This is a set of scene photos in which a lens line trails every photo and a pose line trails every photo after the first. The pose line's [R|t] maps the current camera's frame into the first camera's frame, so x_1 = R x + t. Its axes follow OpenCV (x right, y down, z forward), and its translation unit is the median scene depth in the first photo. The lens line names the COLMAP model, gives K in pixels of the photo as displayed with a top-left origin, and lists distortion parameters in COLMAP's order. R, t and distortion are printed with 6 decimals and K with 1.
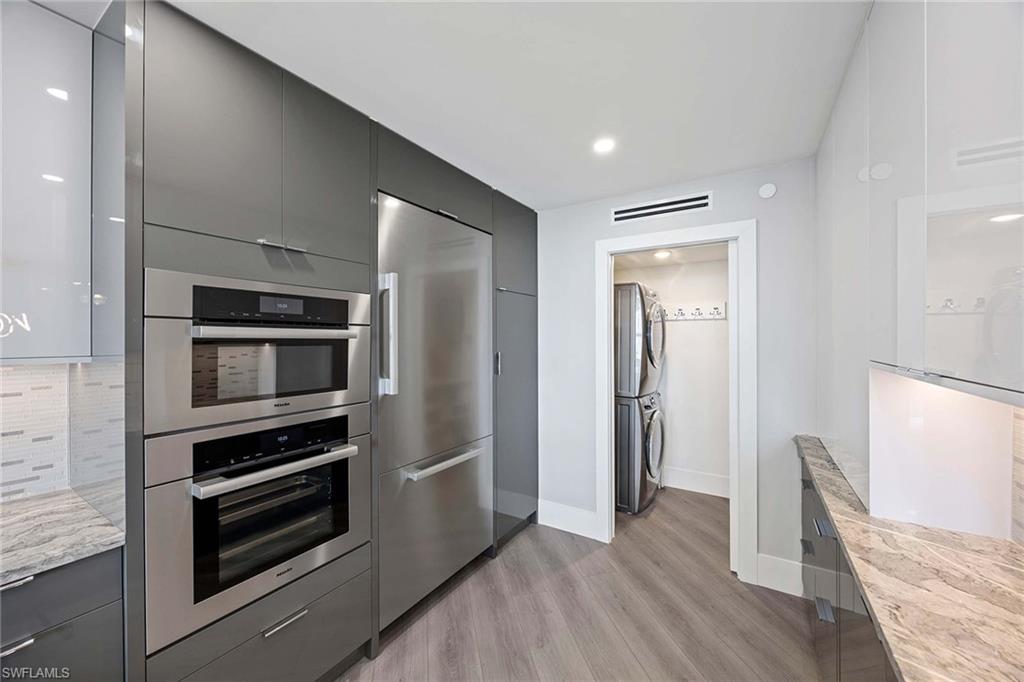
lens RADIAL K [[387.8, 0, 517.3], [0, 387.8, 339.3], [0, 0, 1]] dist [-0.001471, 0.000138]
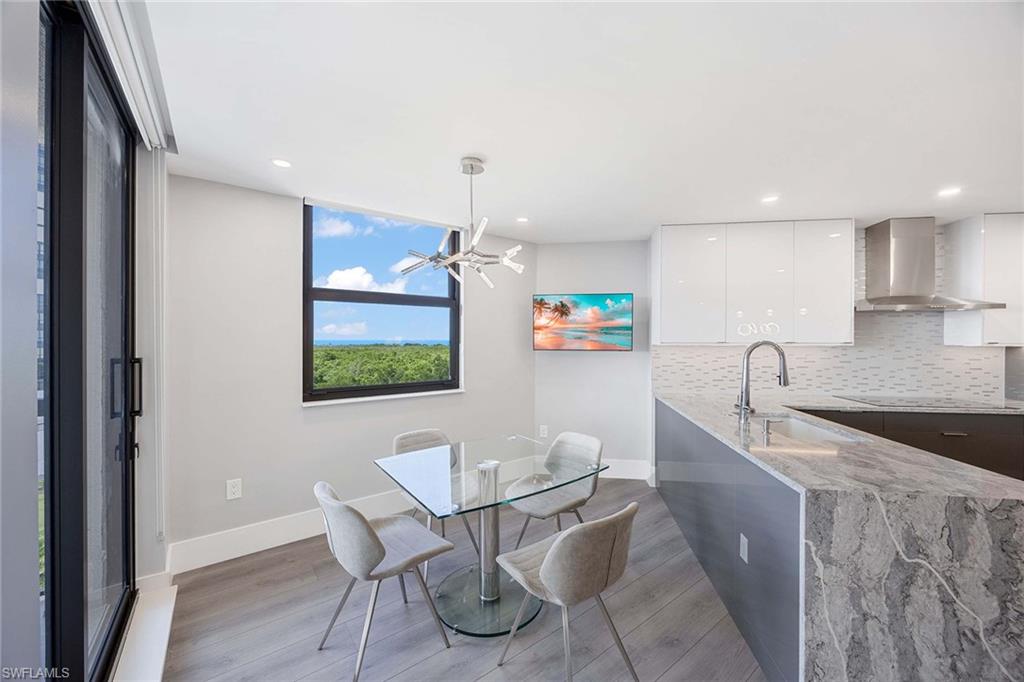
lens RADIAL K [[387.8, 0, 517.3], [0, 387.8, 339.3], [0, 0, 1]] dist [-0.001471, 0.000138]
pose [[0.402654, 0.008368, -0.915314, -0.153140], [-0.005287, 0.999963, 0.006815, 0.006854], [0.915337, 0.002095, 0.402683, -2.417374]]
